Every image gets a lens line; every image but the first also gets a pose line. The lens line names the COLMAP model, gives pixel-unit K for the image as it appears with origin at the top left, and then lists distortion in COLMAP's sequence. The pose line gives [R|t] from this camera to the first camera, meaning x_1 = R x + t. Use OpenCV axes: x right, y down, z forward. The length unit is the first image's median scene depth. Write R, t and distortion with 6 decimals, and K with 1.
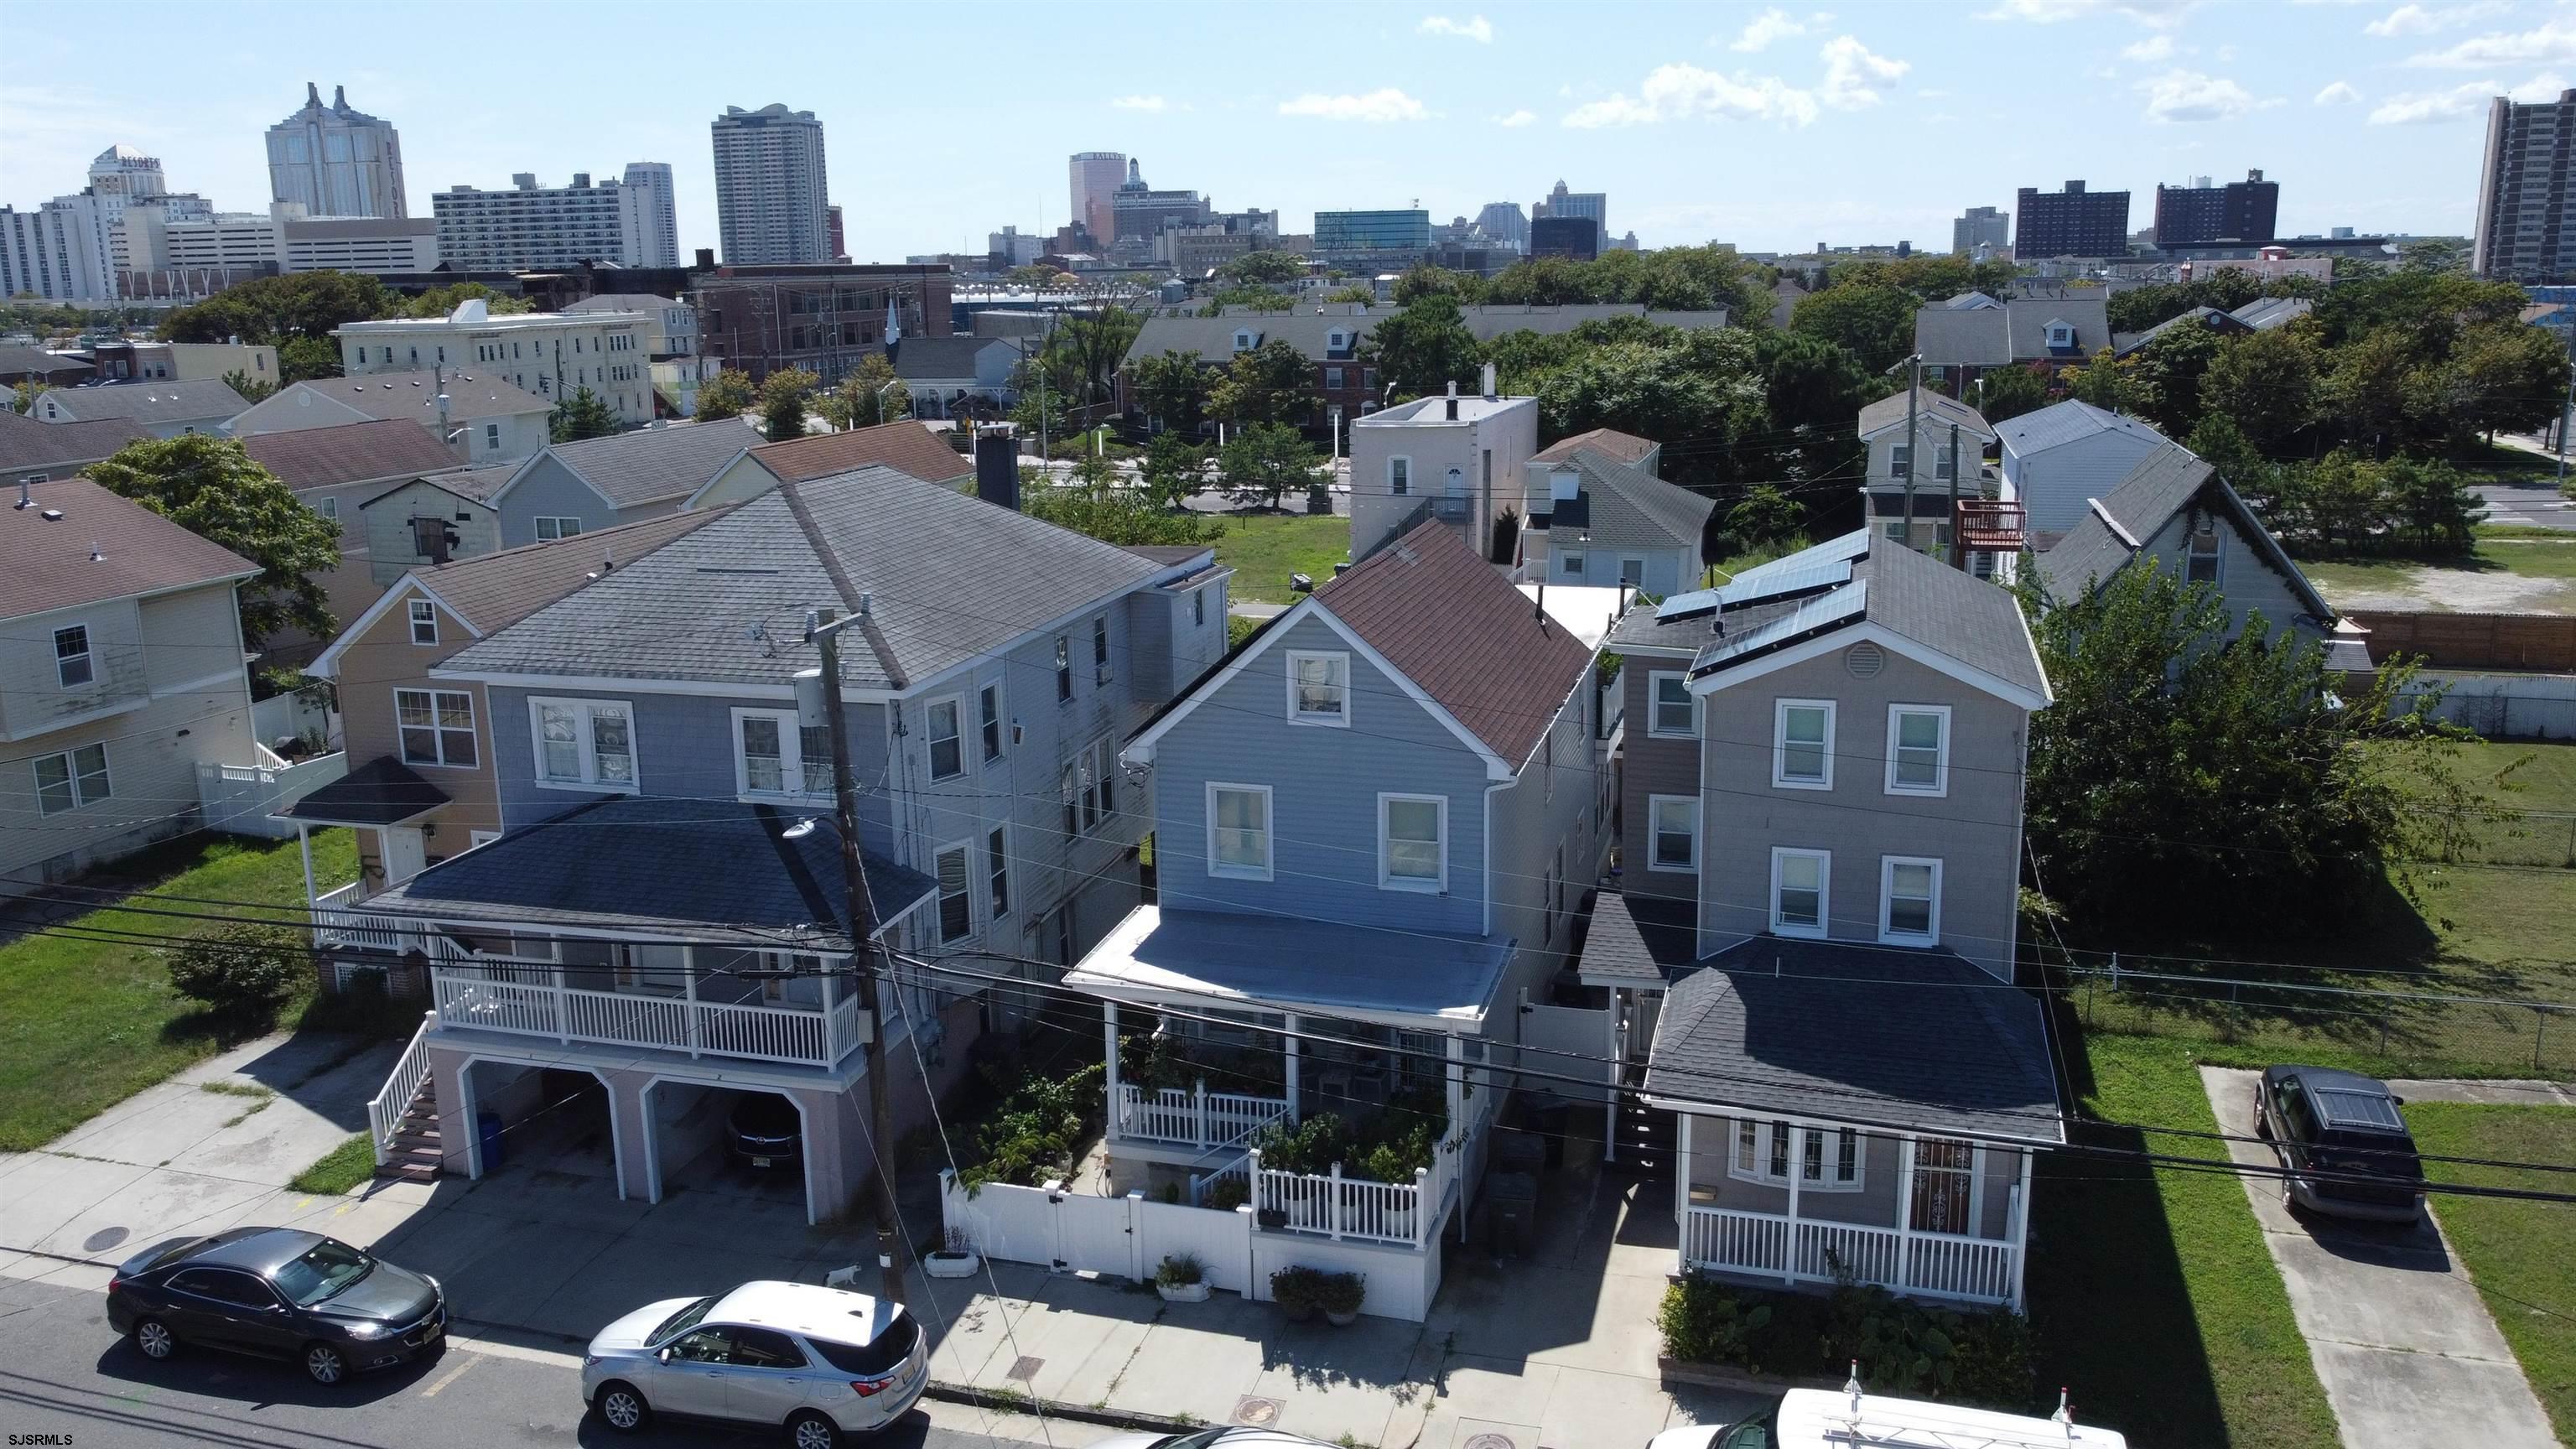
lens RADIAL K [[1952.2, 0, 1282.1], [0, 1952.2, 721.7], [0, 0, 1]] dist [-0.001851, 0.000525]
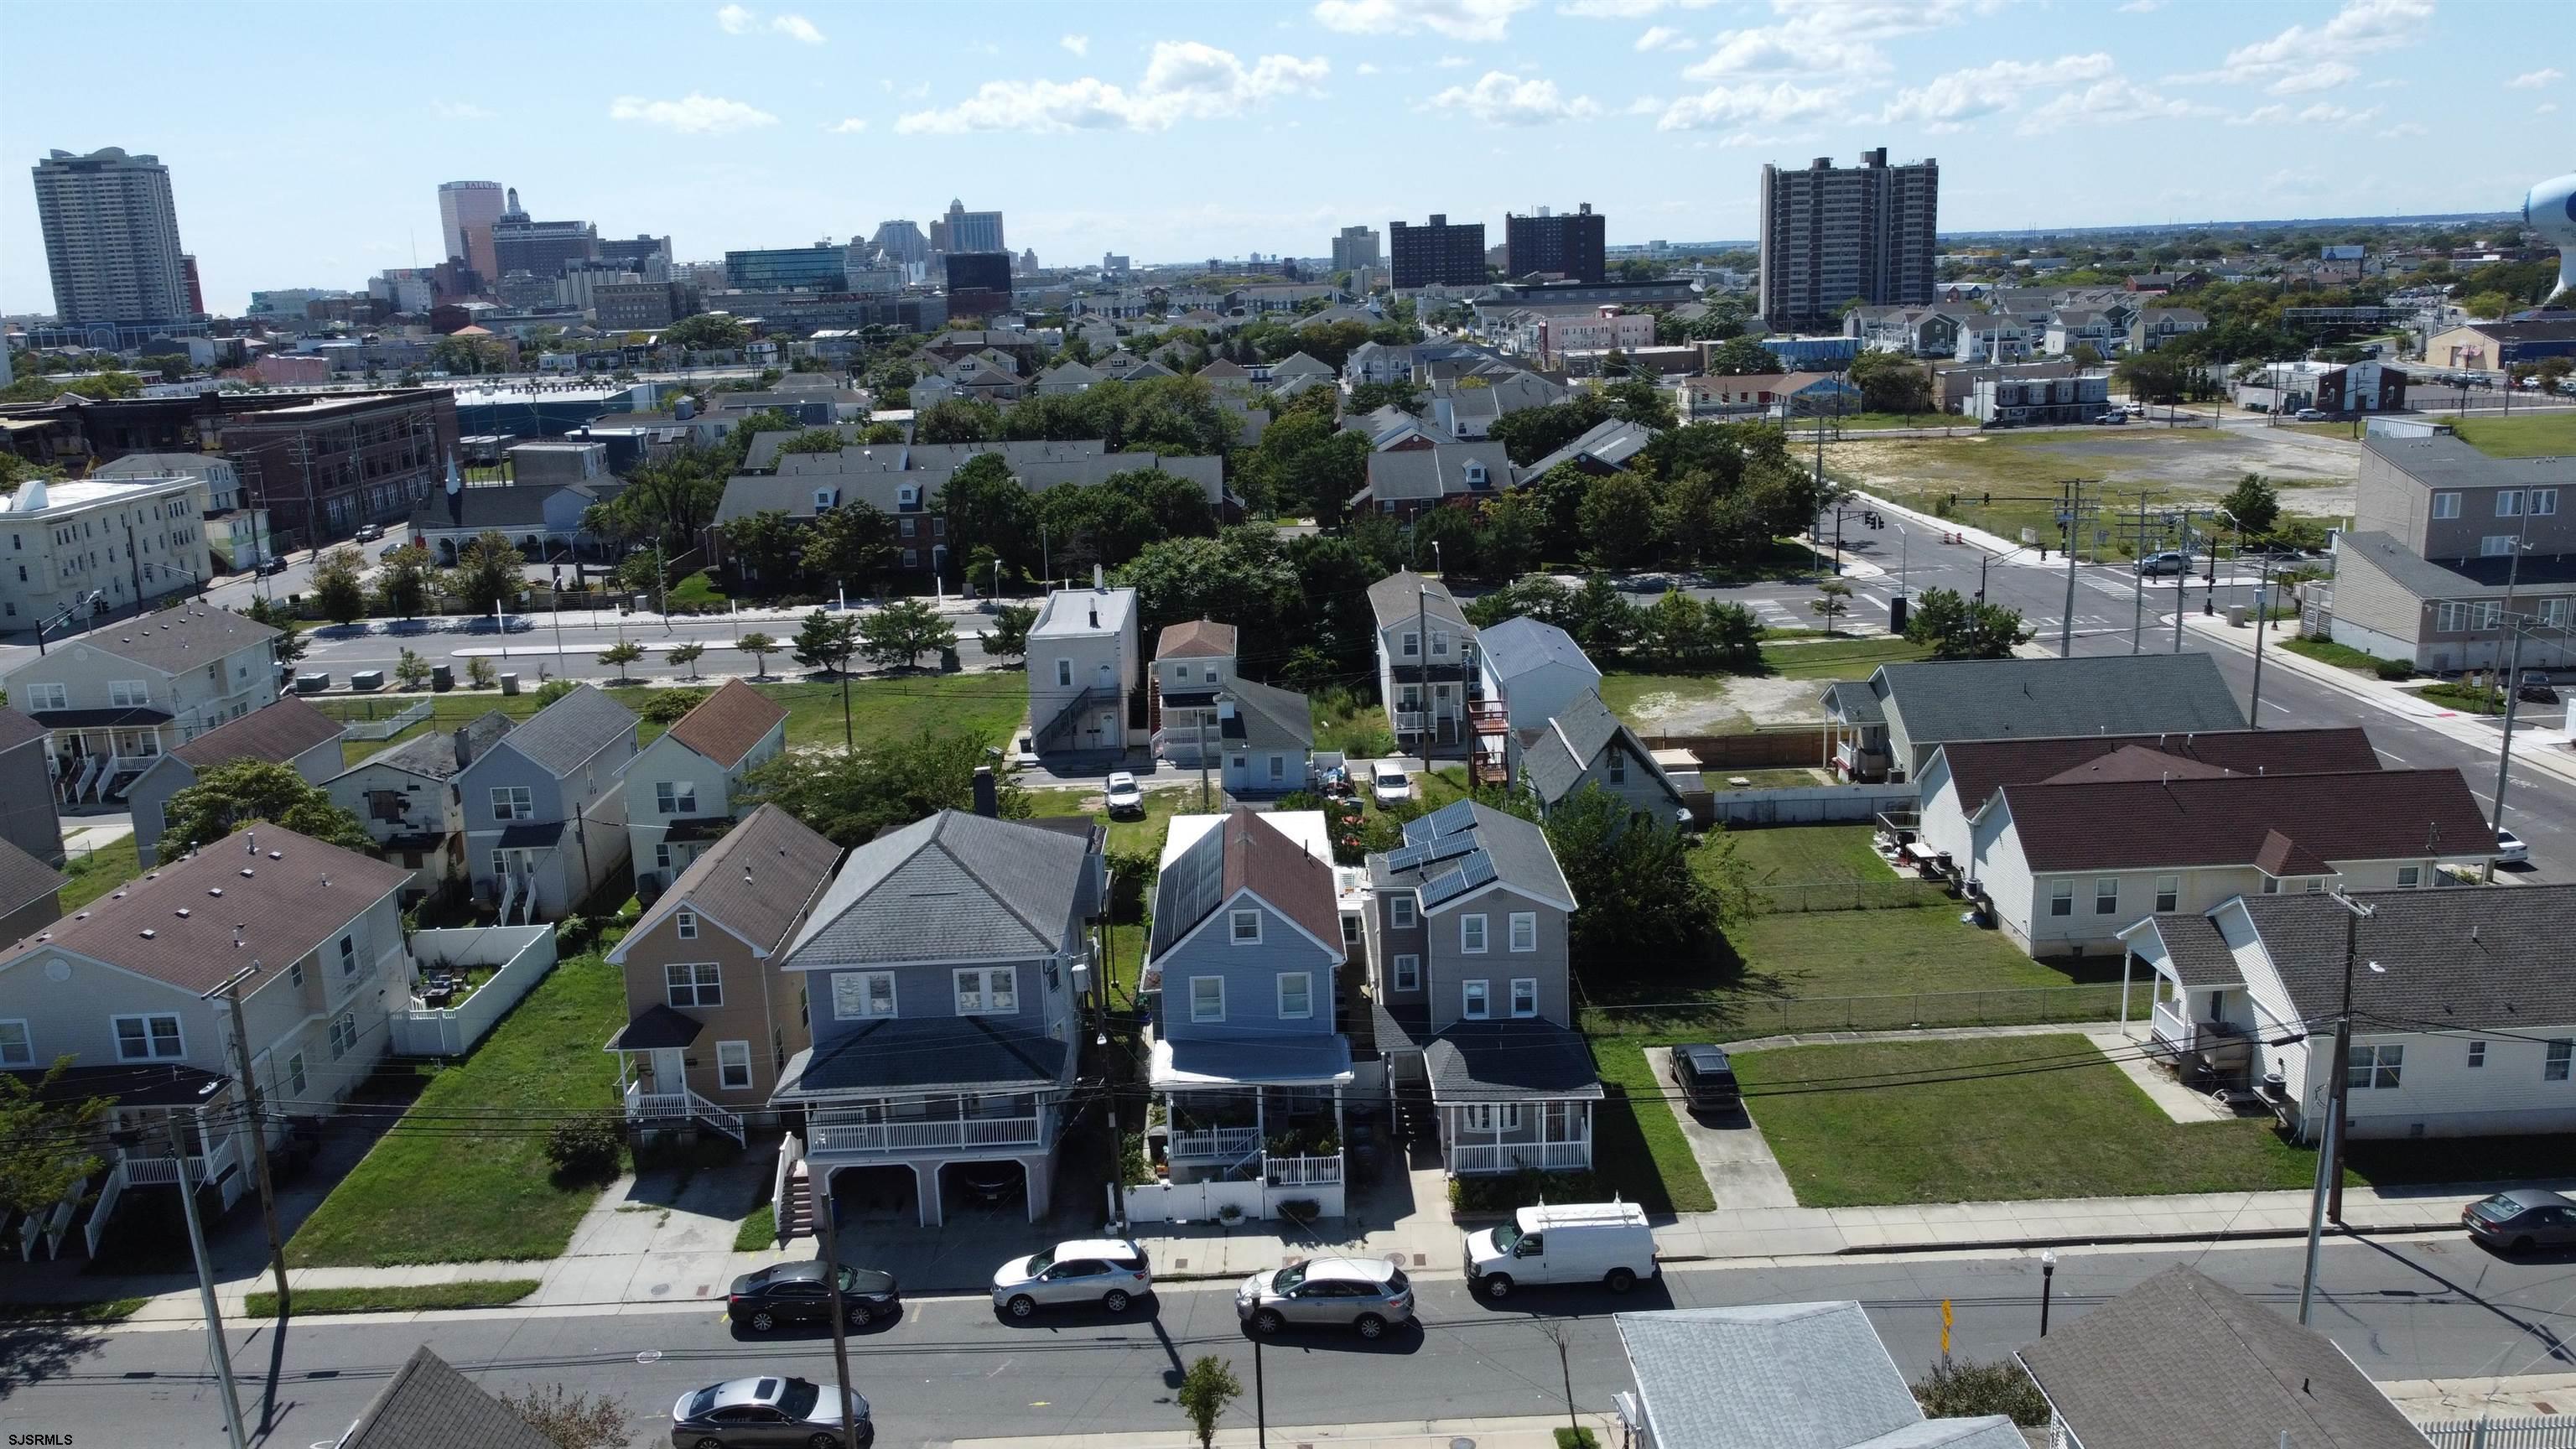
lens RADIAL K [[1952.2, 0, 1282.1], [0, 1952.2, 721.7], [0, 0, 1]] dist [-0.001851, 0.000525]
pose [[0.955017, -0.085514, 0.283953, -0.121908], [0.086476, 0.996212, 0.009170, -0.059230], [-0.283662, 0.015798, 0.958794, -0.236917]]
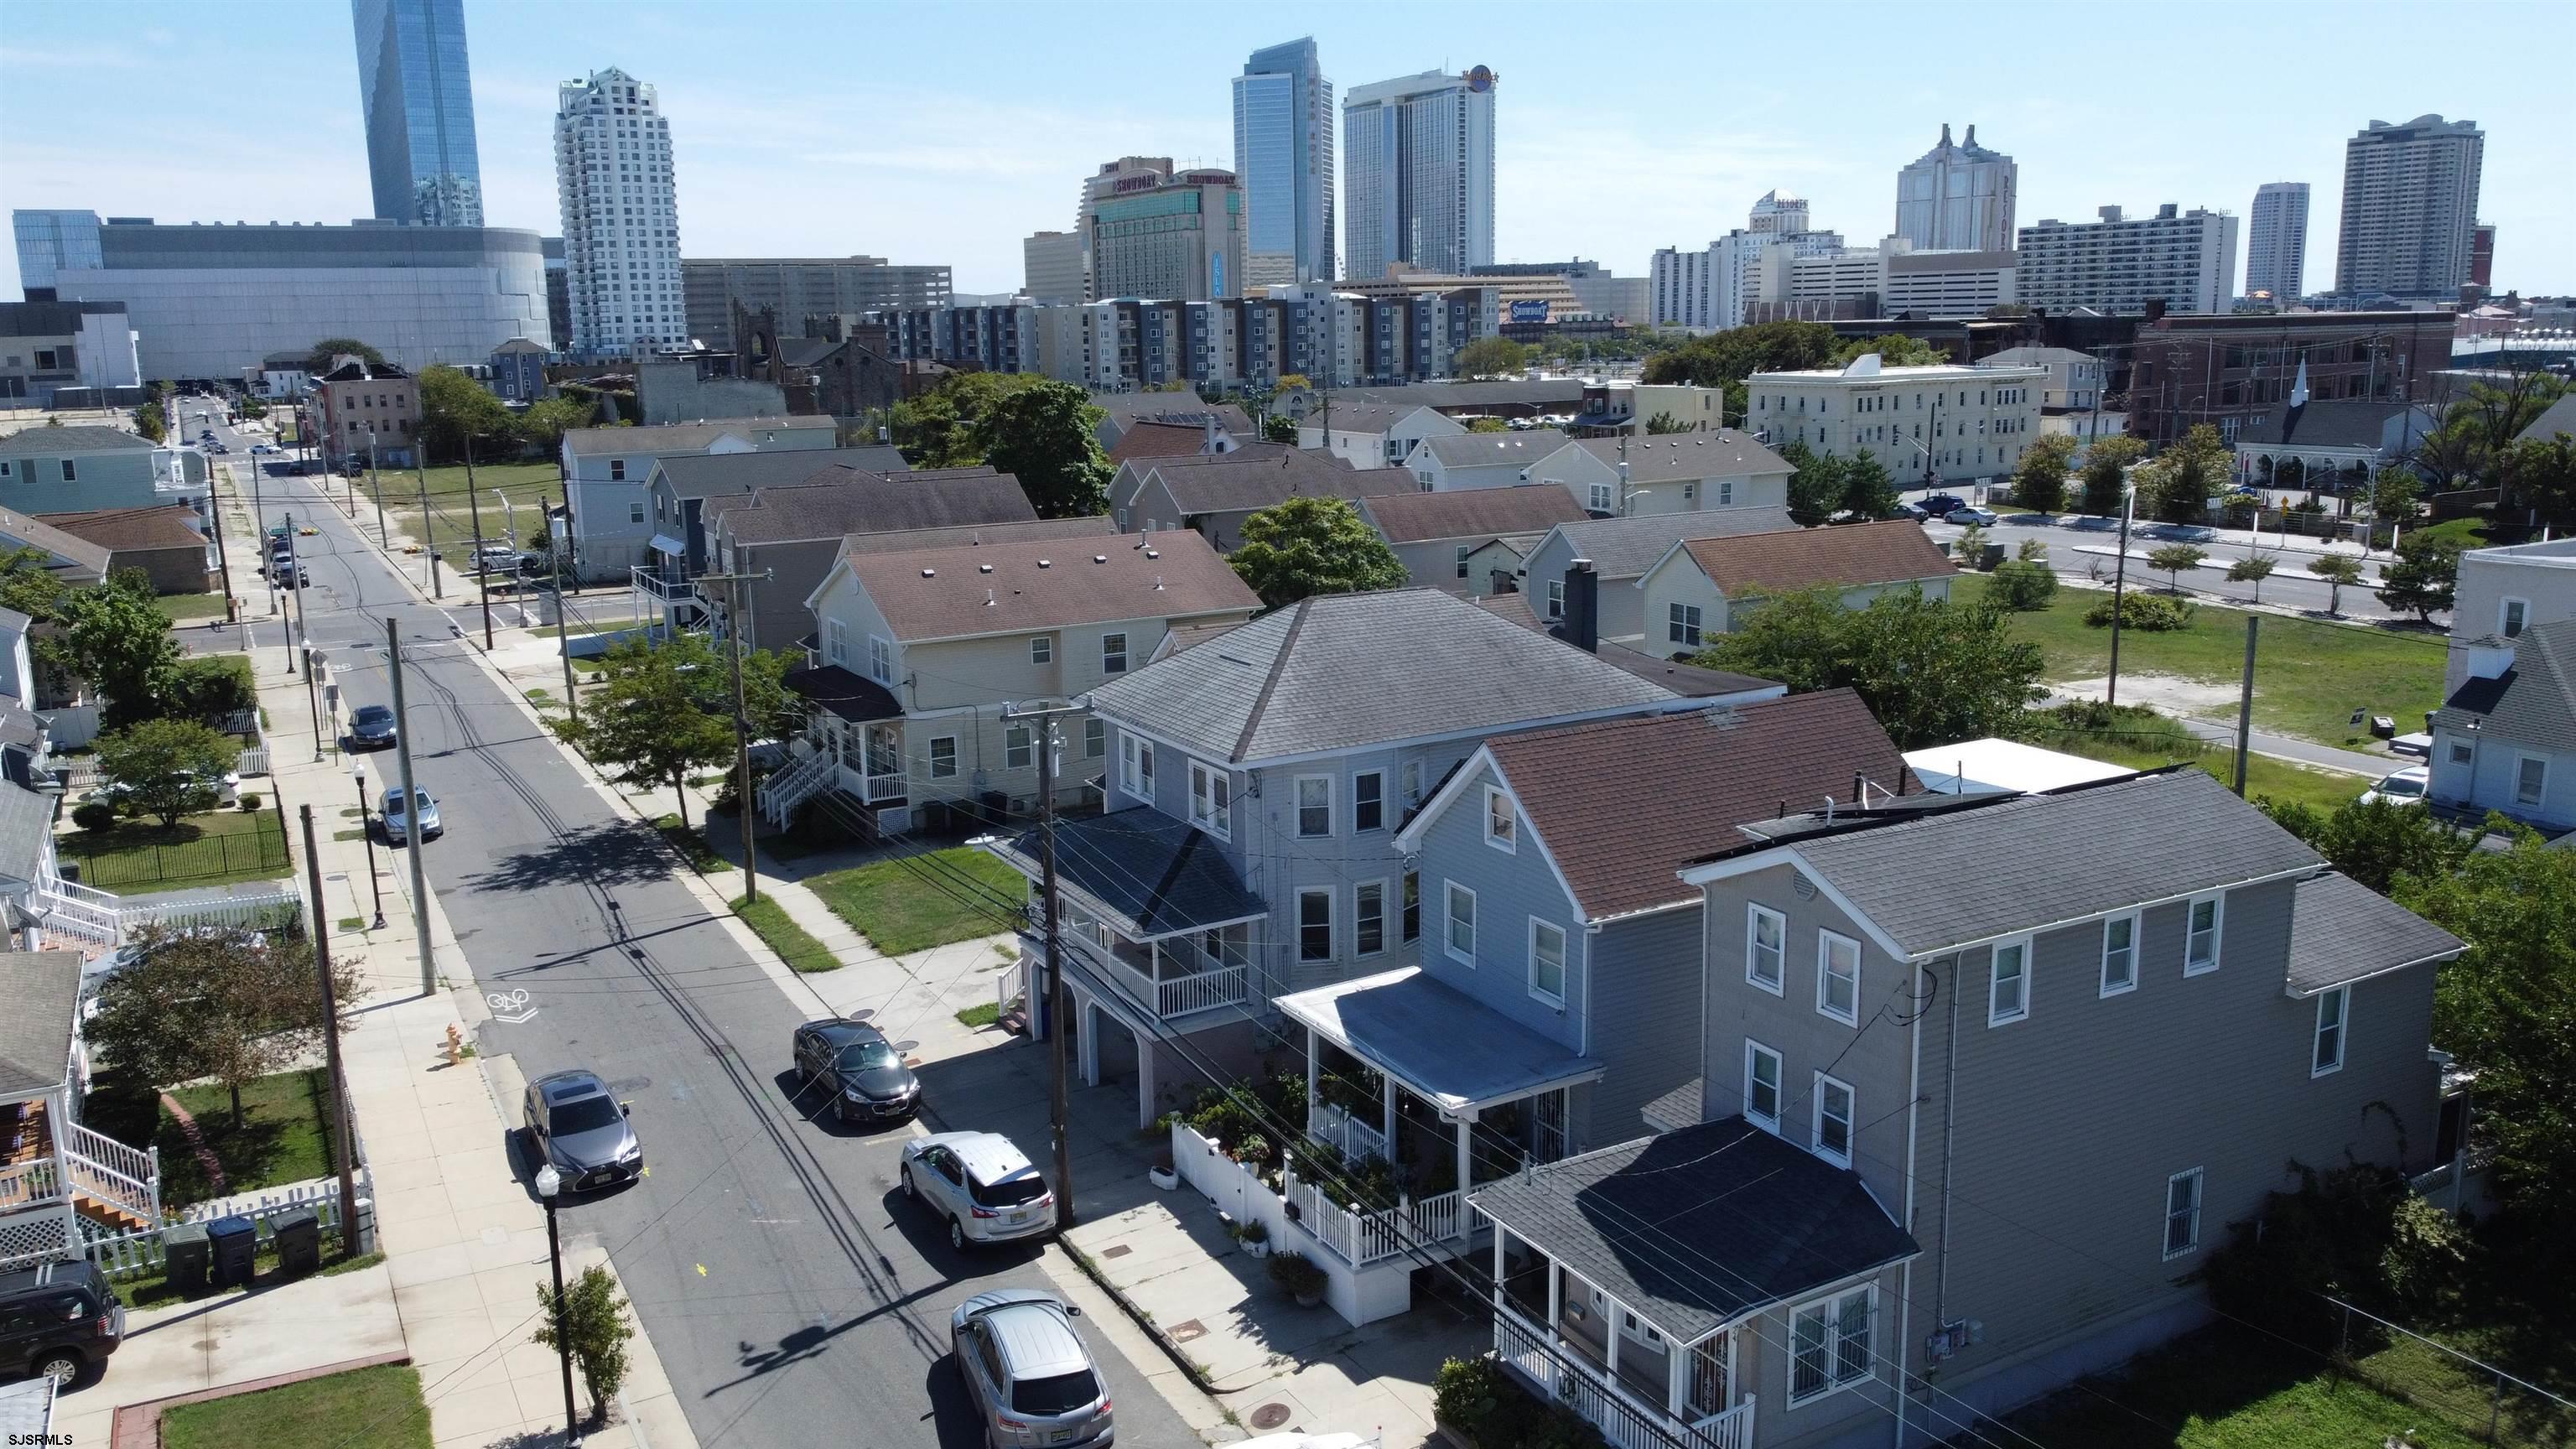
lens RADIAL K [[1952.2, 0, 1282.1], [0, 1952.2, 721.7], [0, 0, 1]] dist [-0.001851, 0.000525]
pose [[0.711865, 0.146631, -0.686839, 0.176377], [-0.153908, 0.986761, 0.051145, -0.027846], [0.685245, 0.069302, 0.725008, 0.006751]]
